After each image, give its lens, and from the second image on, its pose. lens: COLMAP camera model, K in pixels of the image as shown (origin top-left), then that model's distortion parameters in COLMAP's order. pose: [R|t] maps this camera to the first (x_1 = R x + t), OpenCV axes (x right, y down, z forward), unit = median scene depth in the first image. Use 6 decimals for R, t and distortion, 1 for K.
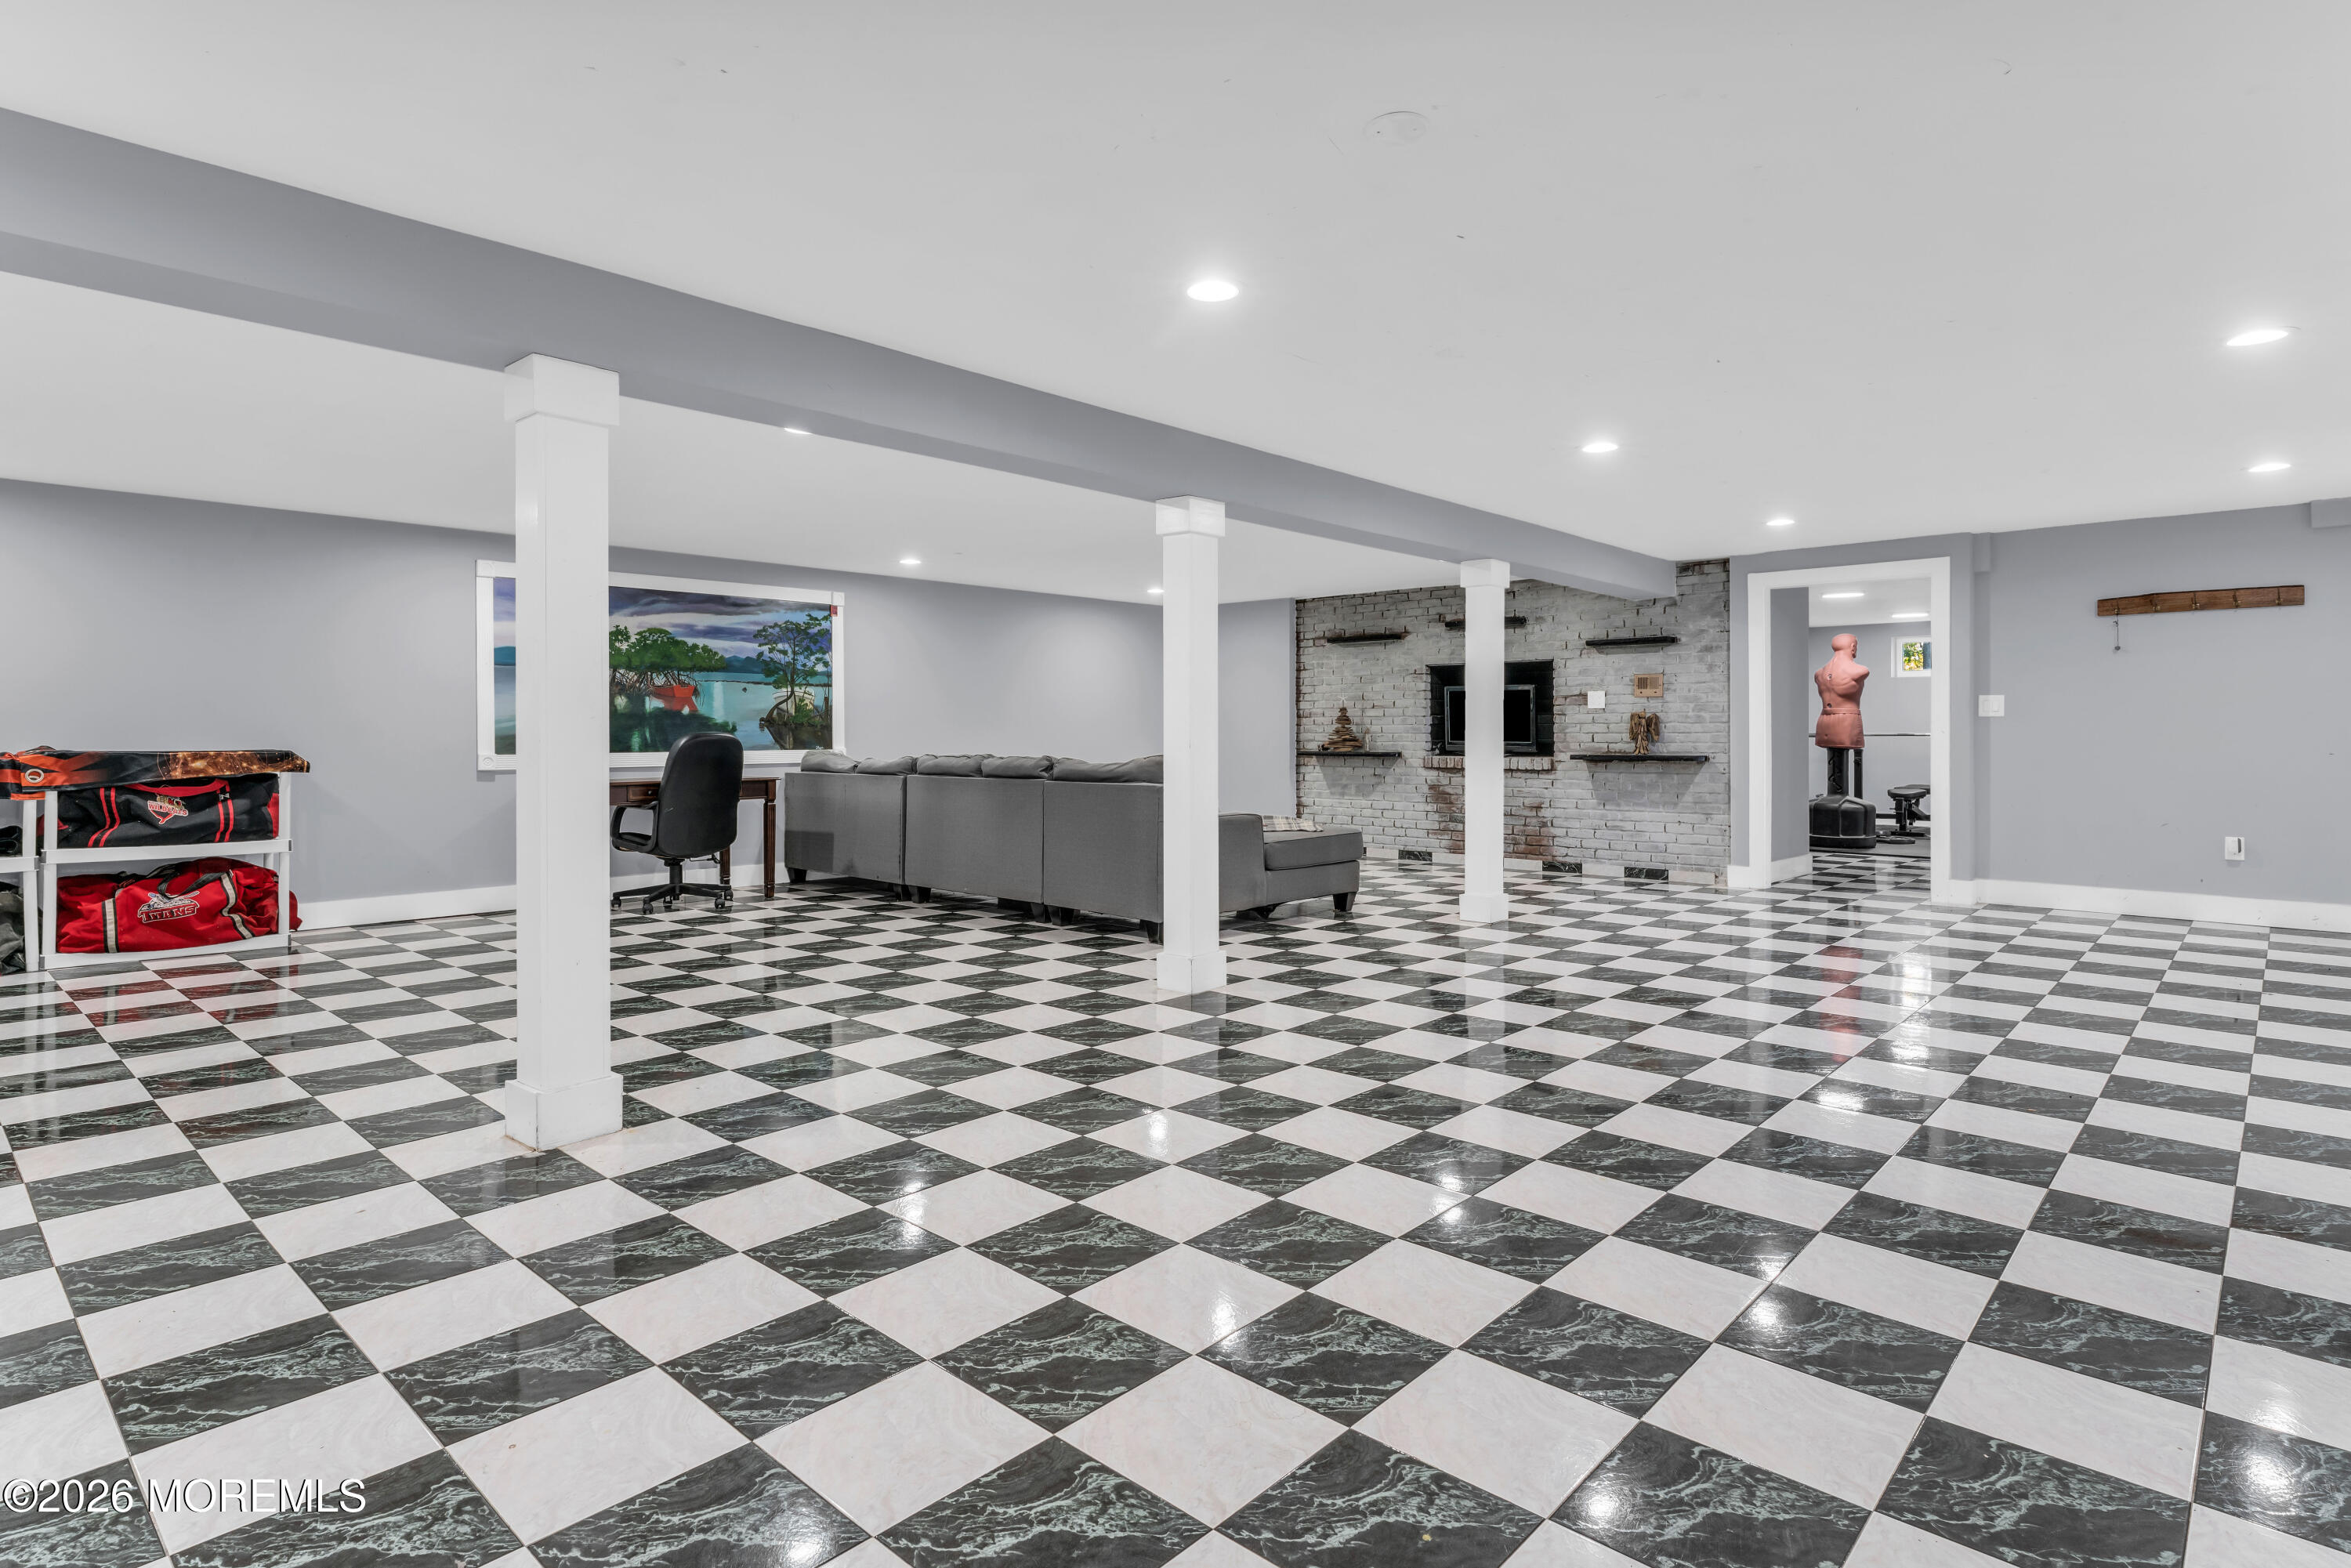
lens RADIAL K [[1221.5, 0, 1177.2], [0, 1221.5, 760.4], [0, 0, 1]] dist [-0.002532, -0.000066]
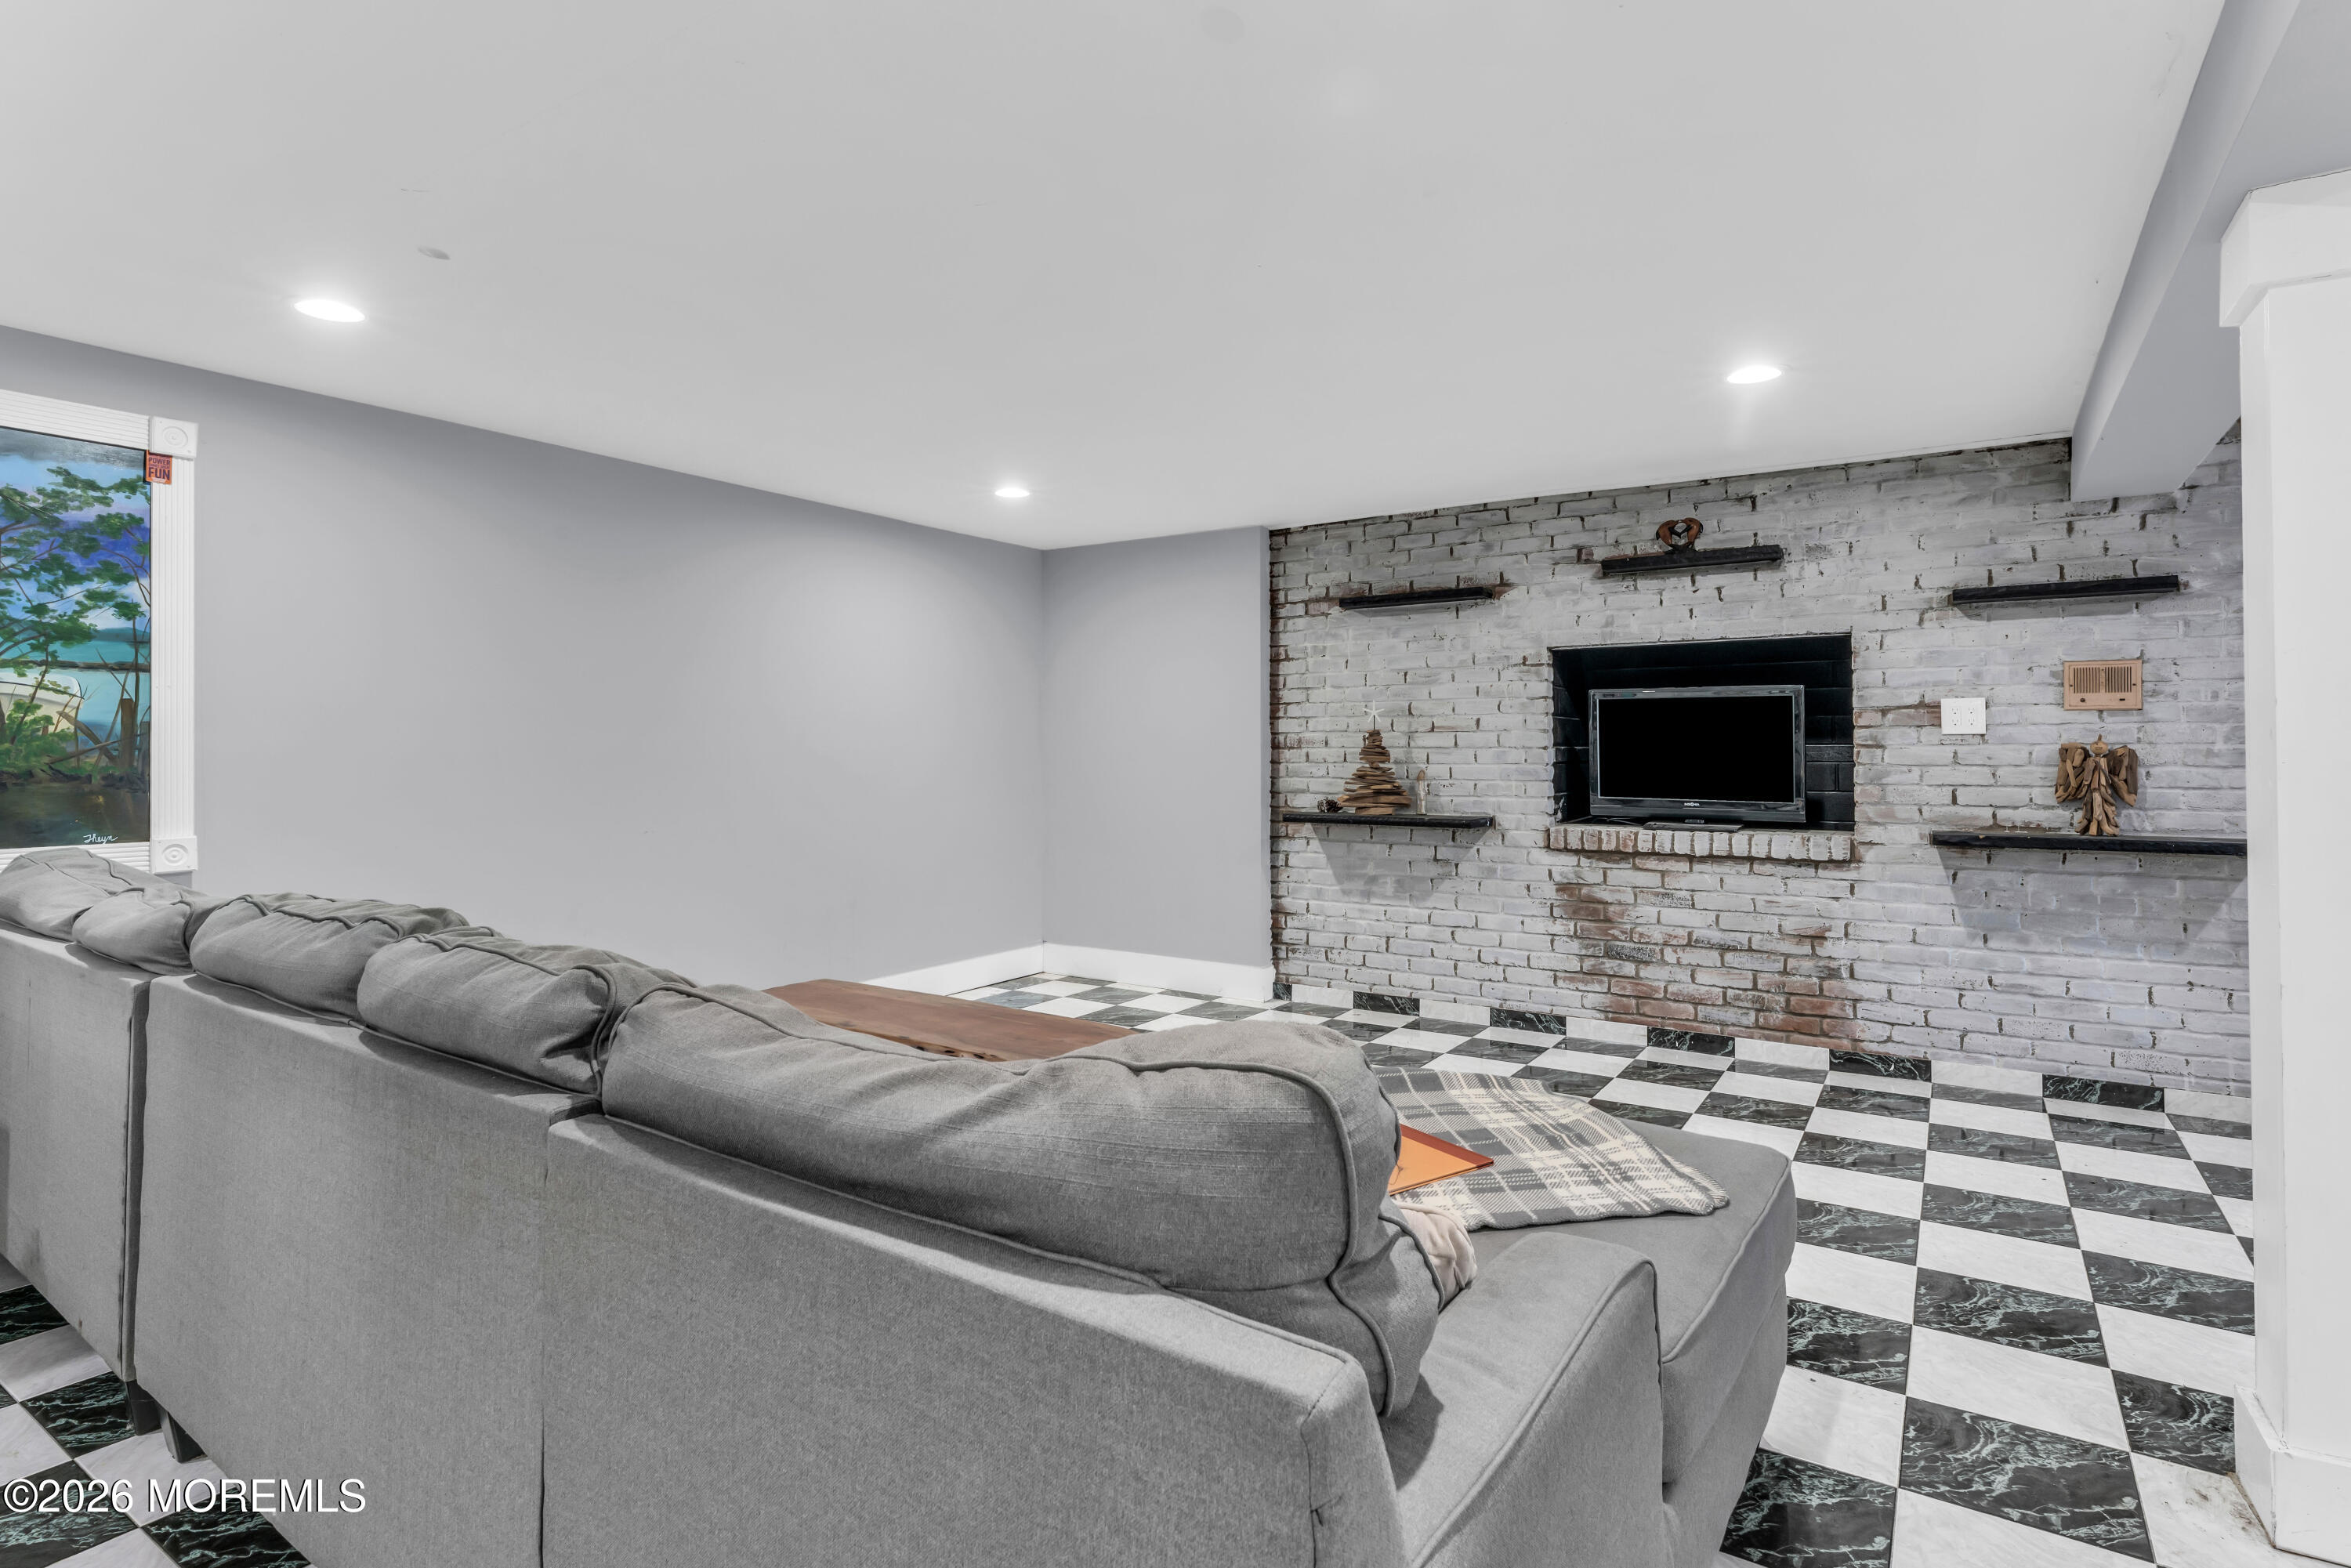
lens RADIAL K [[1164.3, 0, 1168.9], [0, 1164.3, 747.0], [0, 0, 1]] dist [-0.002812, -0.000436]
pose [[0.988148, 0.000070, 0.153504, -0.030292], [0.003994, 0.999650, -0.026161, -0.026737], [-0.153452, 0.026464, 0.987802, 0.596609]]
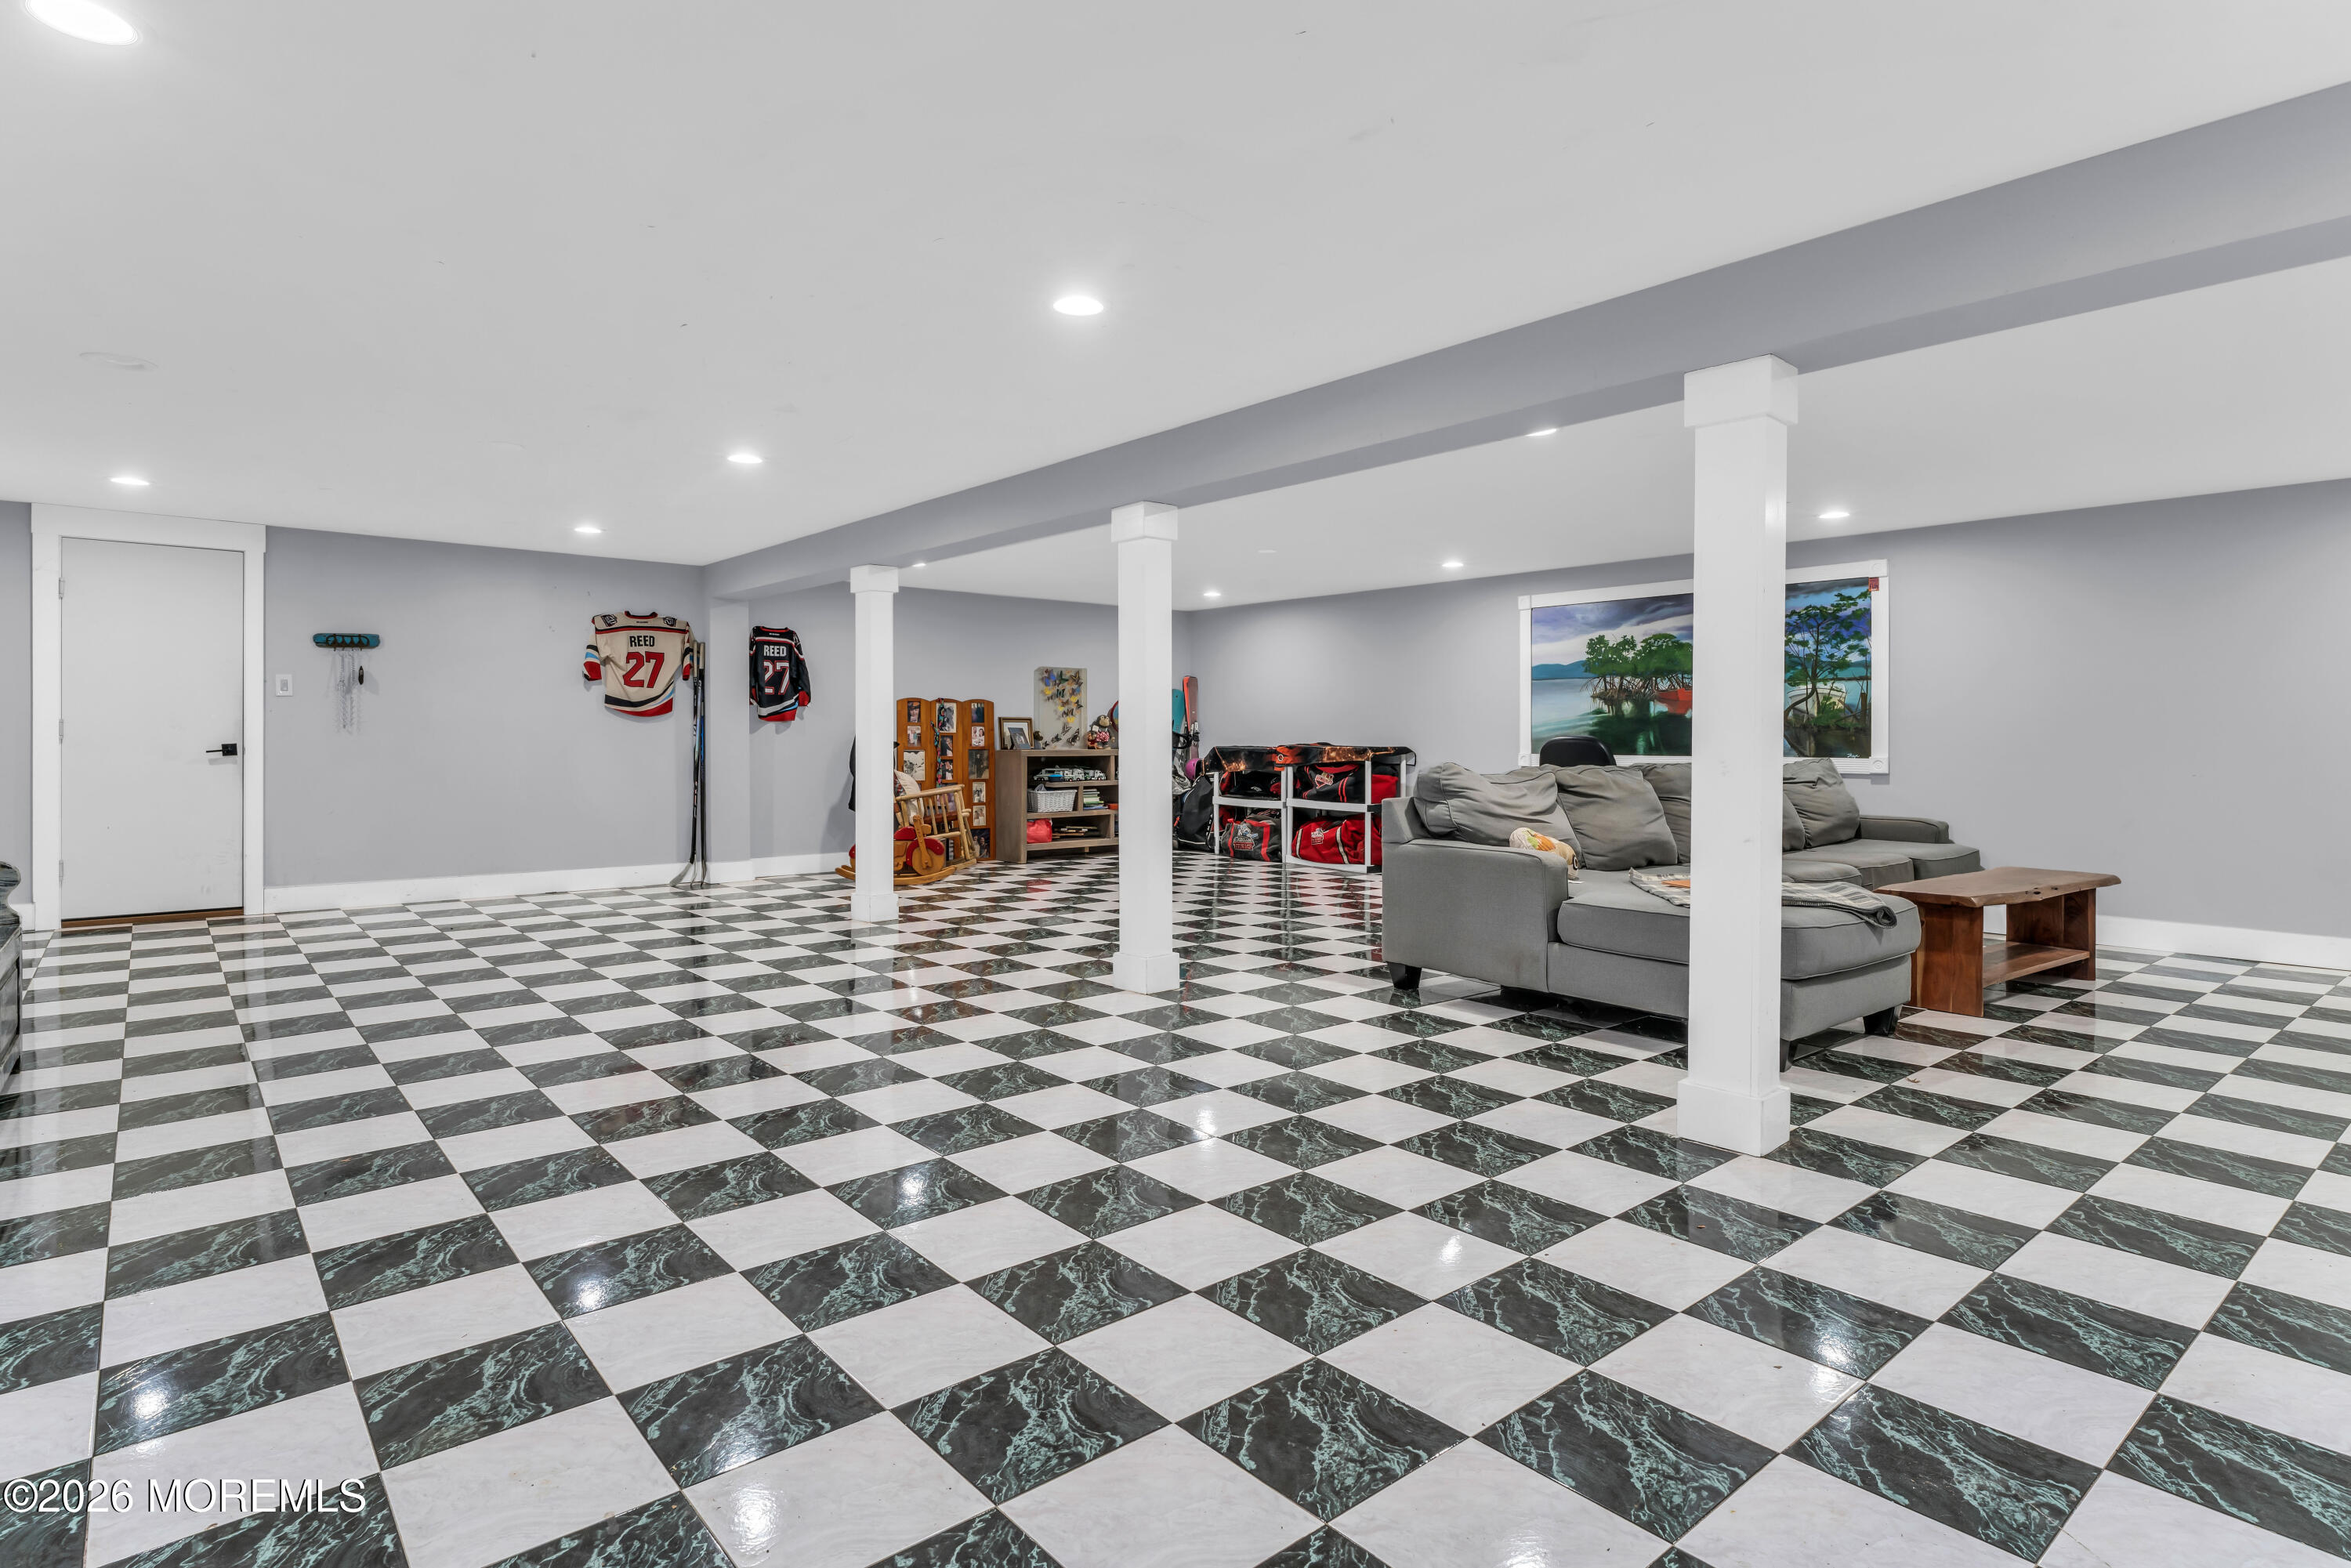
lens RADIAL K [[1221.5, 0, 1182.7], [0, 1221.5, 737.9], [0, 0, 1]] dist [-0.002532, -0.000066]
pose [[-0.120191, 0.005707, -0.992734, 0.557461], [-0.024354, 0.999666, 0.008695, -0.018032], [0.992452, 0.025223, -0.120012, 0.641700]]
